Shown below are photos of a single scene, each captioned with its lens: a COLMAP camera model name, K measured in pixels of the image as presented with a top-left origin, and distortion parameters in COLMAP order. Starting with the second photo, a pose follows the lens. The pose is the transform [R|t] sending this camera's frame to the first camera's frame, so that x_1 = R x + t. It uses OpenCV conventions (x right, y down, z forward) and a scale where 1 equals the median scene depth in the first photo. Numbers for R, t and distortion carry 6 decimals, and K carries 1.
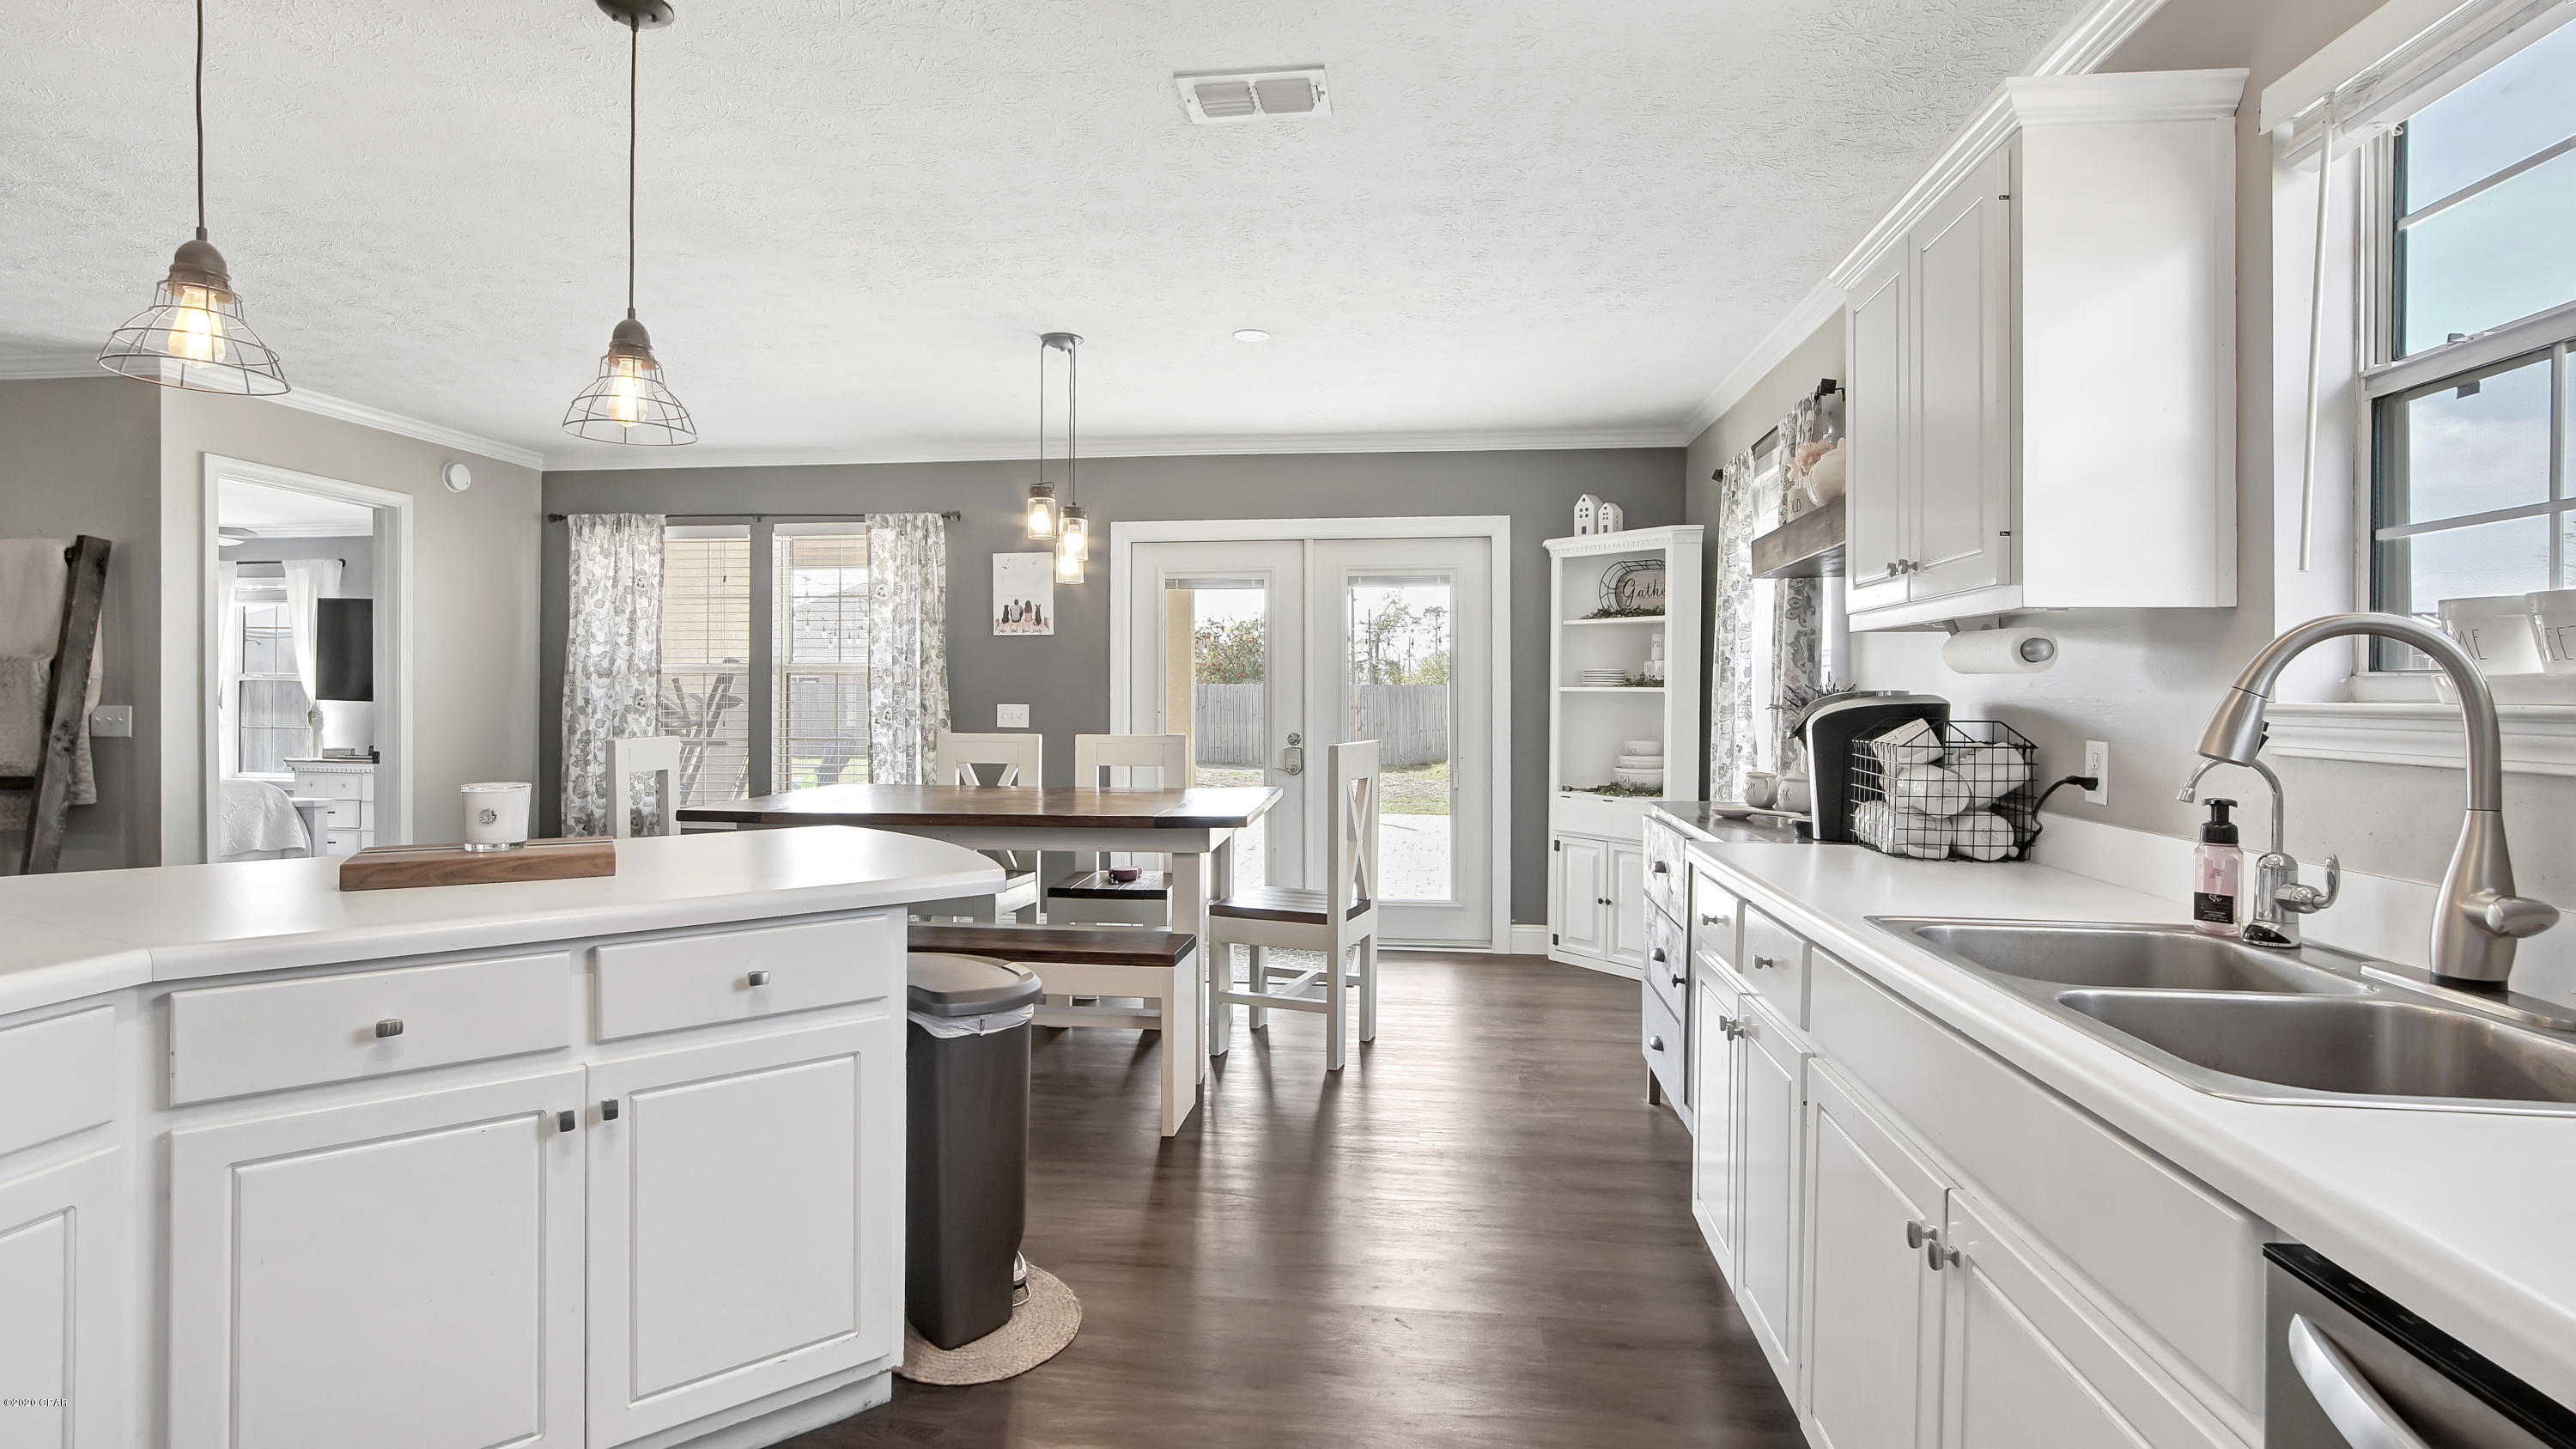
lens RADIAL K [[1185.7, 0, 1285.6], [0, 1185.7, 703.3], [0, 0, 1]] dist [-0.019803, 0.005720]
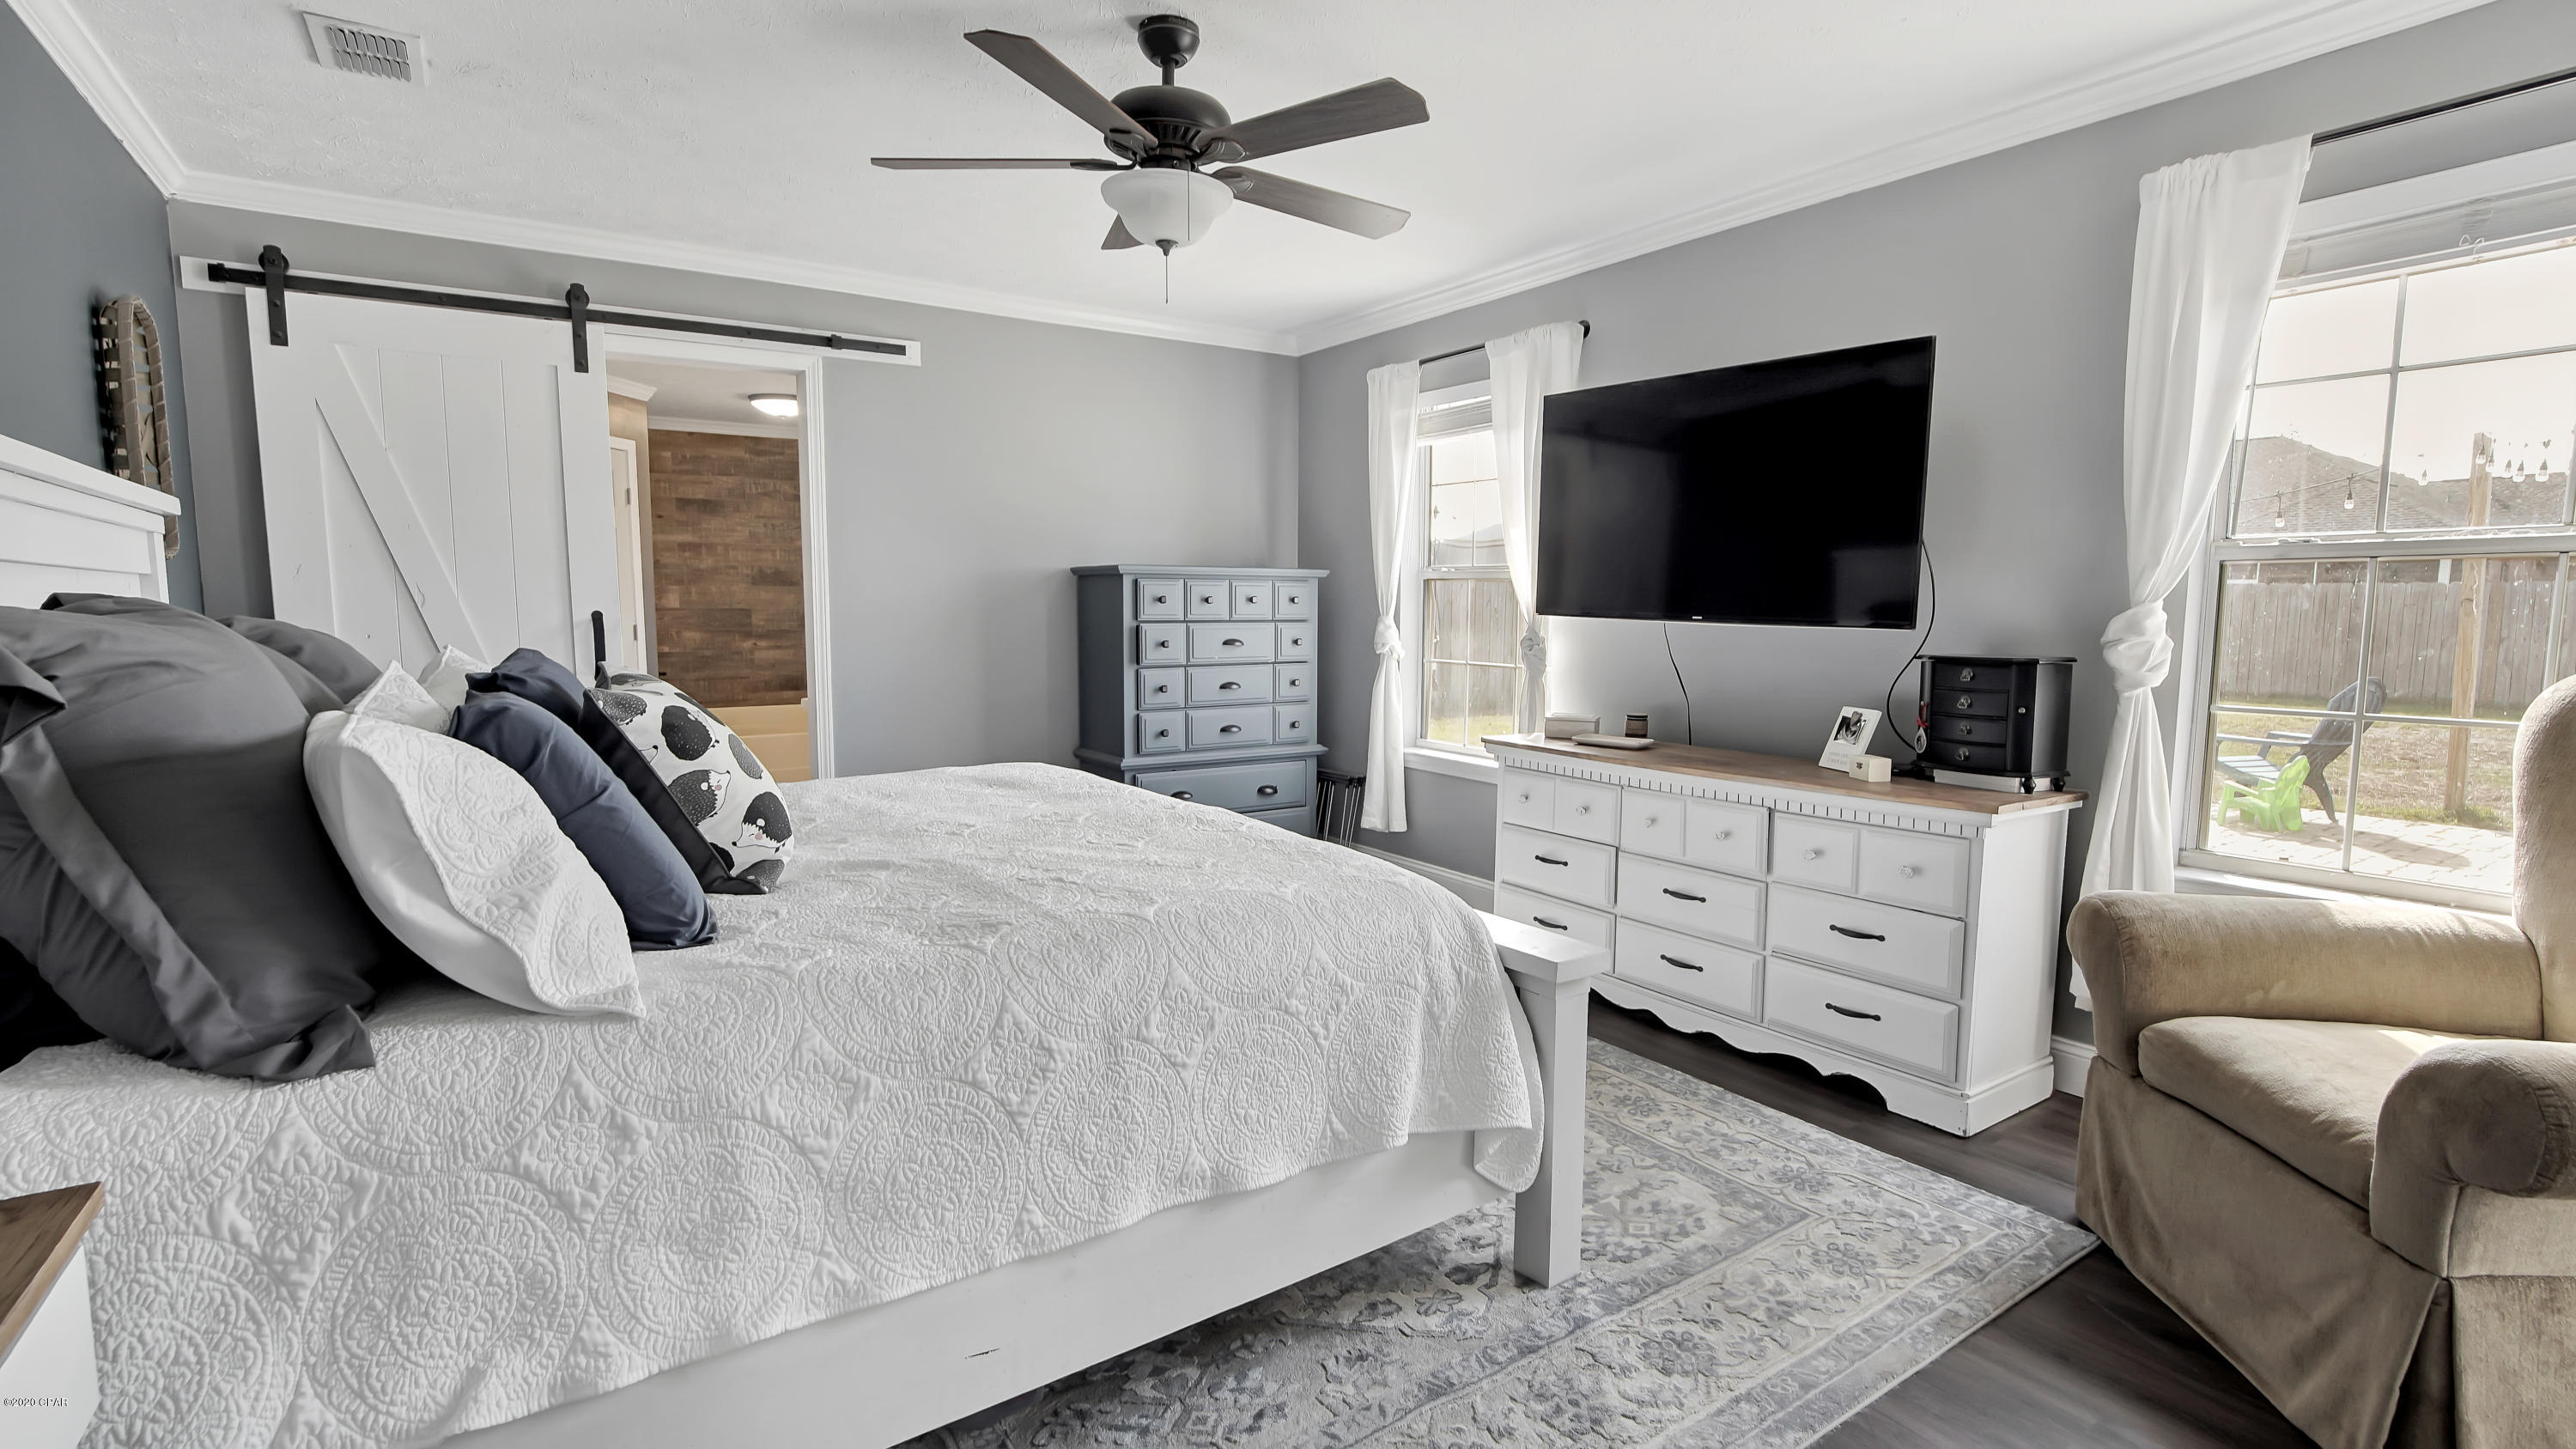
lens RADIAL K [[1185.7, 0, 1293.6], [0, 1185.7, 731.3], [0, 0, 1]] dist [-0.019803, 0.005720]
pose [[0.649162, 0.079742, -0.756459, -0.775153], [-0.003291, 0.994775, 0.102040, -0.006043], [0.760643, -0.063751, 0.646033, 0.906031]]
